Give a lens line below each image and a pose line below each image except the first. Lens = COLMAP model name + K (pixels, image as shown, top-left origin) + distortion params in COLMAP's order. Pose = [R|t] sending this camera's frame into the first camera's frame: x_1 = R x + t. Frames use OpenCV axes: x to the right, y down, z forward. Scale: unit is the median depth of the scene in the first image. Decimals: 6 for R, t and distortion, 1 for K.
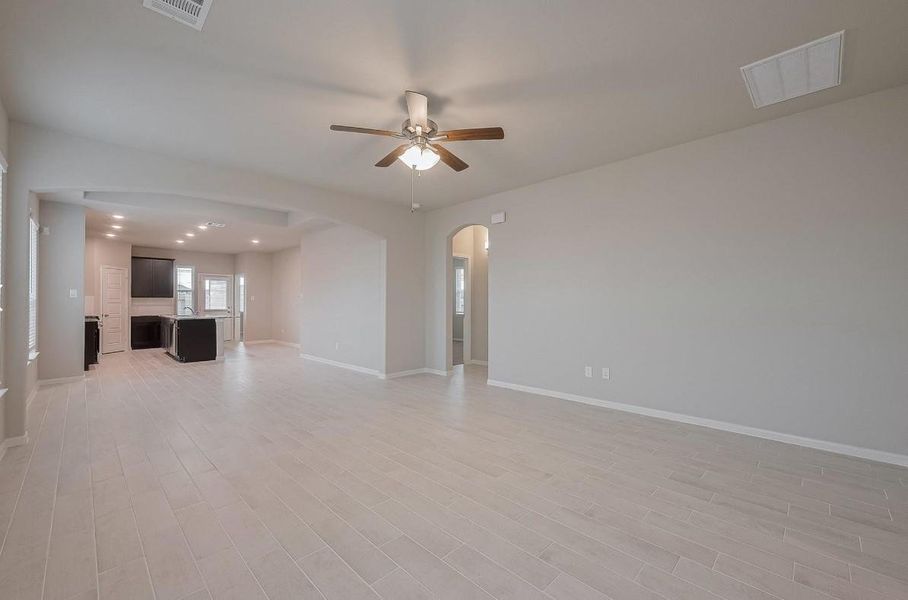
lens RADIAL K [[364.3, 0, 472.3], [0, 364.3, 303.6], [0, 0, 1]] dist [0.001556, 0.000249]
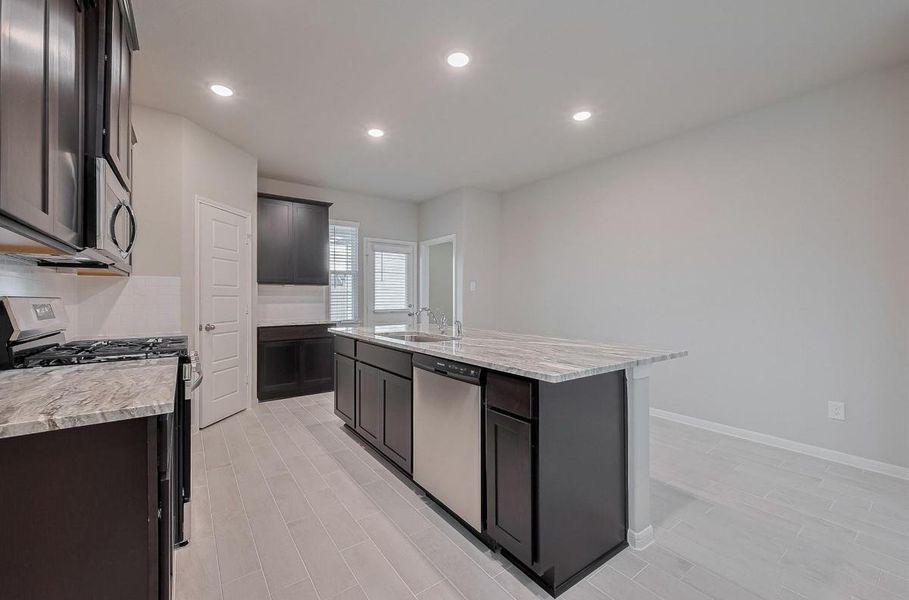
lens RADIAL K [[371.7, 0, 457.2], [0, 371.7, 294.8], [0, 0, 1]] dist [-0.000030, 0.000017]
pose [[0.981188, -0.003185, -0.193027, -0.601640], [0.001421, 0.999956, -0.009279, 0.000856], [0.193049, 0.008830, 0.981149, 0.596349]]
